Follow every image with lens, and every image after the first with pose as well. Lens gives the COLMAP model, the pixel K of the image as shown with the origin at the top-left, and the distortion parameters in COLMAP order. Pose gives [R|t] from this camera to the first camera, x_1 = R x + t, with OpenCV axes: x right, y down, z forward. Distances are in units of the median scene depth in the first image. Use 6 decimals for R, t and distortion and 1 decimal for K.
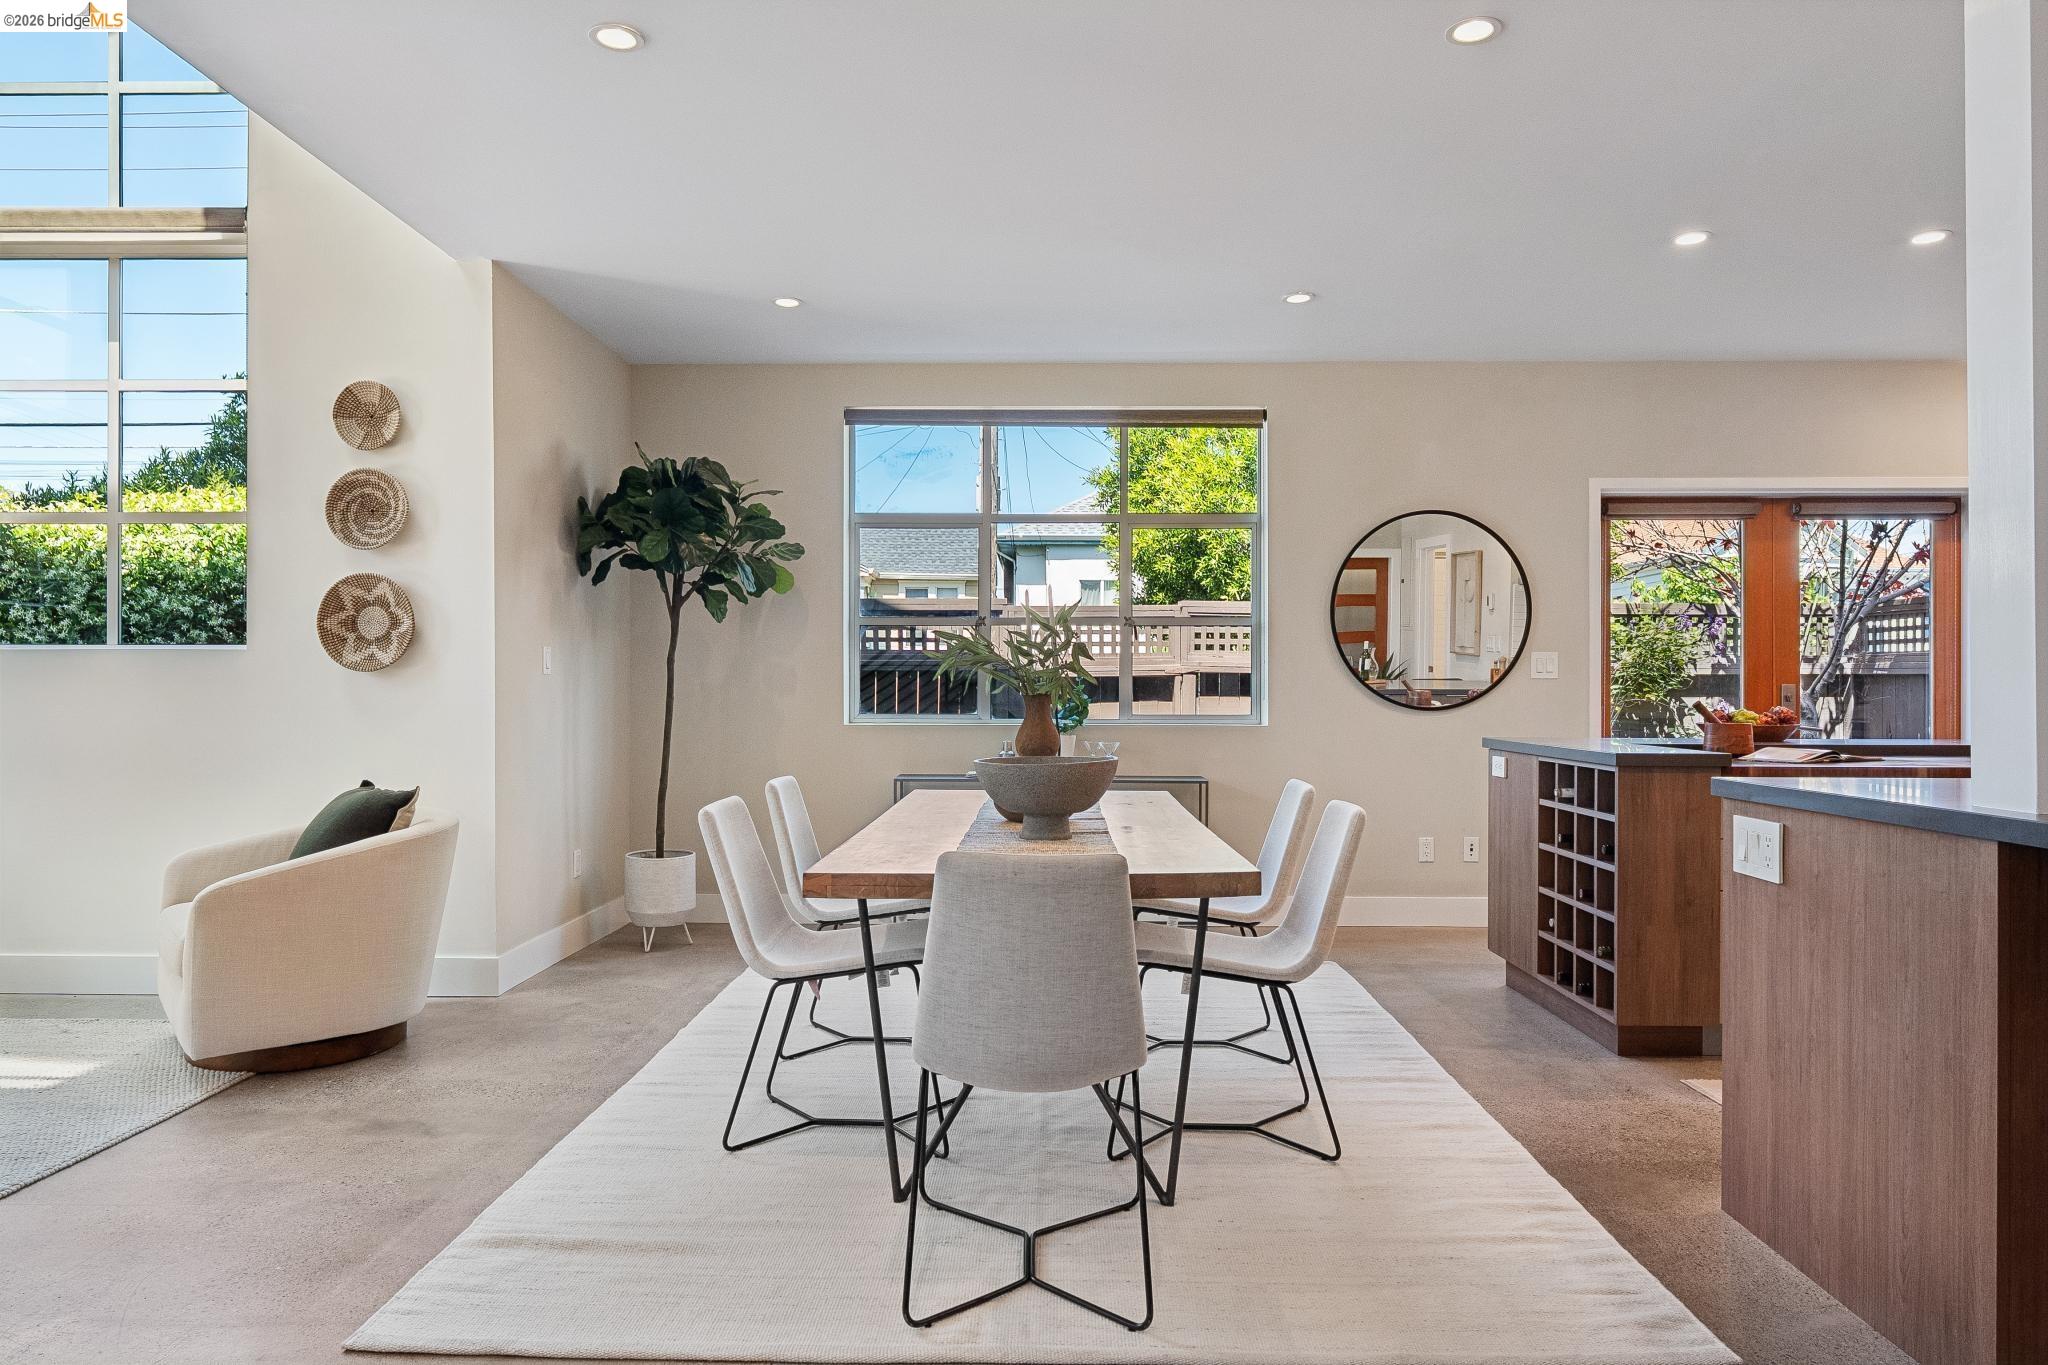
lens RADIAL K [[1253.8, 0, 1031.7], [0, 1253.8, 693.8], [0, 0, 1]] dist [-0.001596, -0.004067]
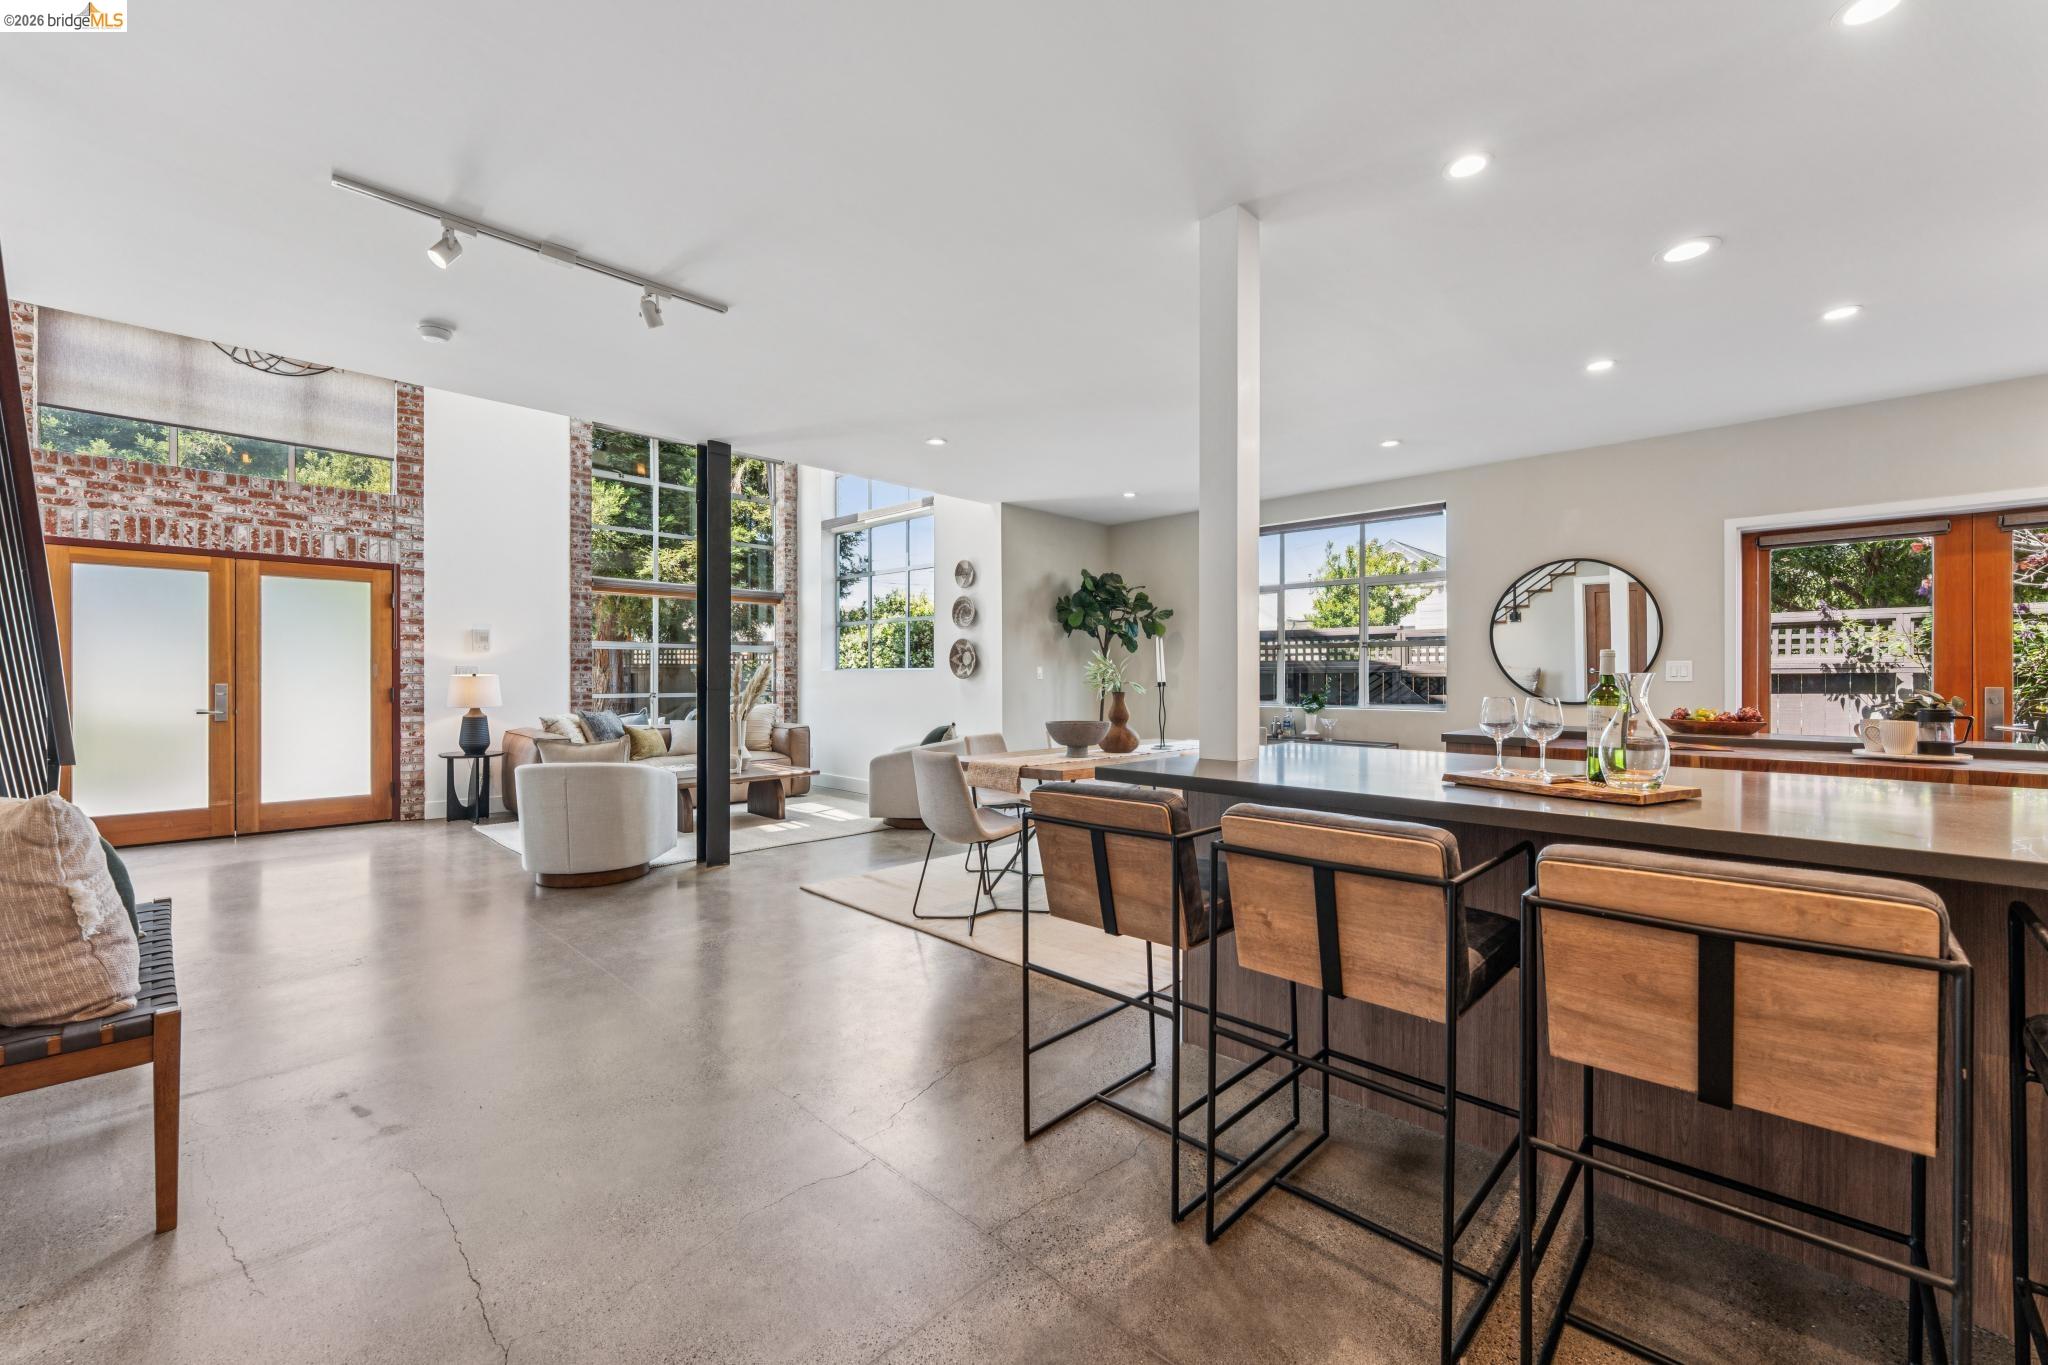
lens RADIAL K [[823.6, 0, 1026.5], [0, 823.6, 680.4], [0, 0, 1]] dist [-0.000644, -0.000620]
pose [[0.725869, 0.001320, -0.687832, 0.658335], [-0.007216, 0.999958, -0.005696, -0.005328], [0.687795, 0.009097, 0.725848, -0.080072]]
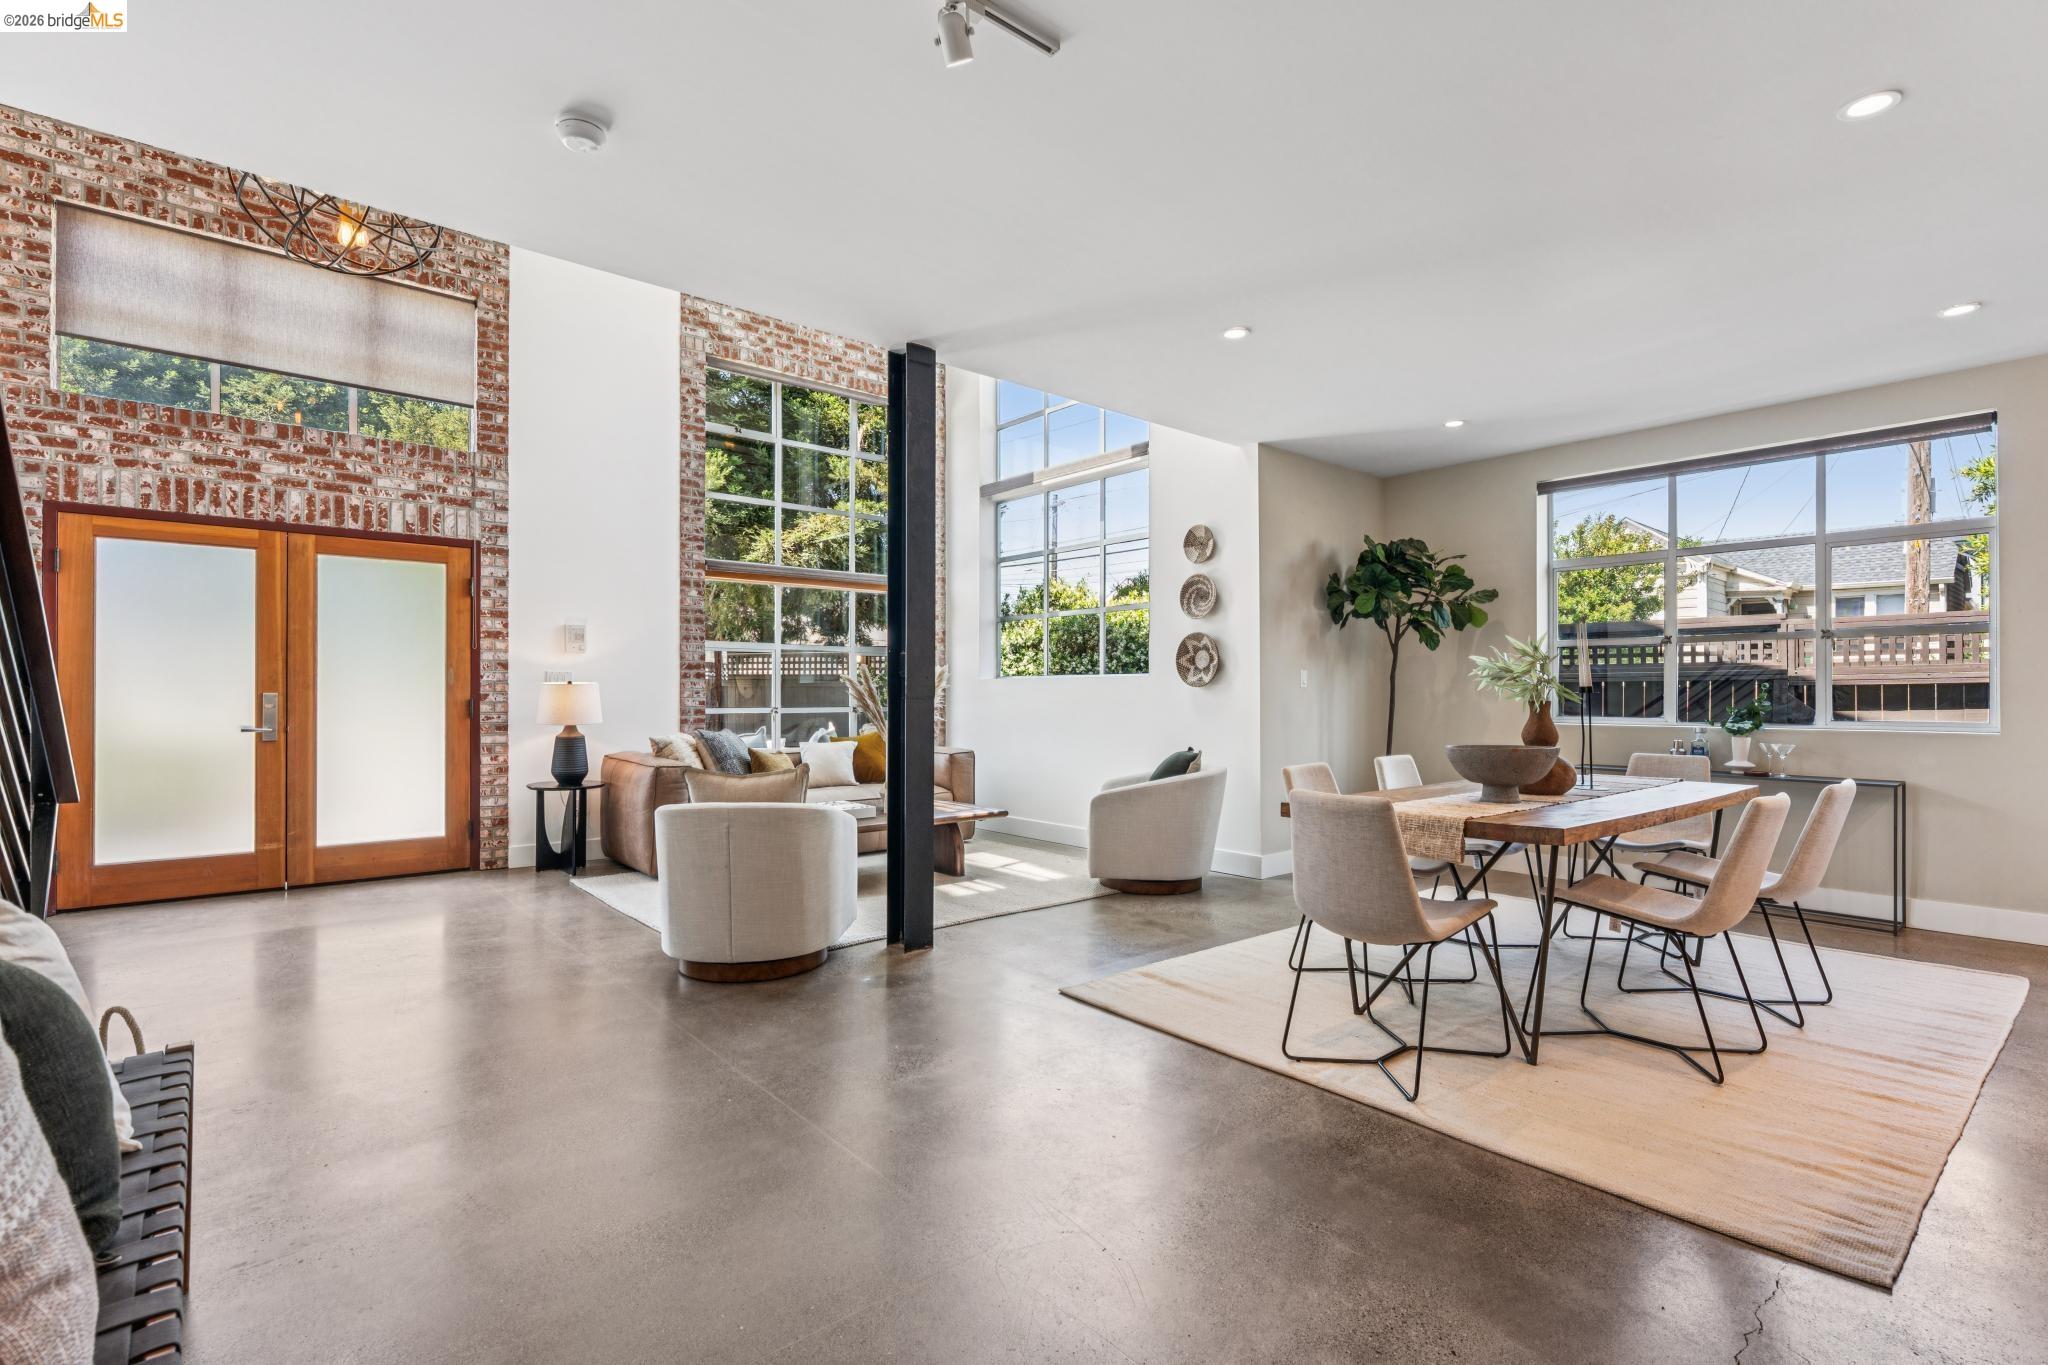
lens RADIAL K [[946.4, 0, 1023.3], [0, 946.4, 693.9], [0, 0, 1]] dist [-0.001986, 0.000000]
pose [[0.652972, -0.002985, -0.757376, 0.326148], [-0.007017, 0.999925, -0.009991, 0.007916], [0.757349, 0.011838, 0.652903, -0.069296]]
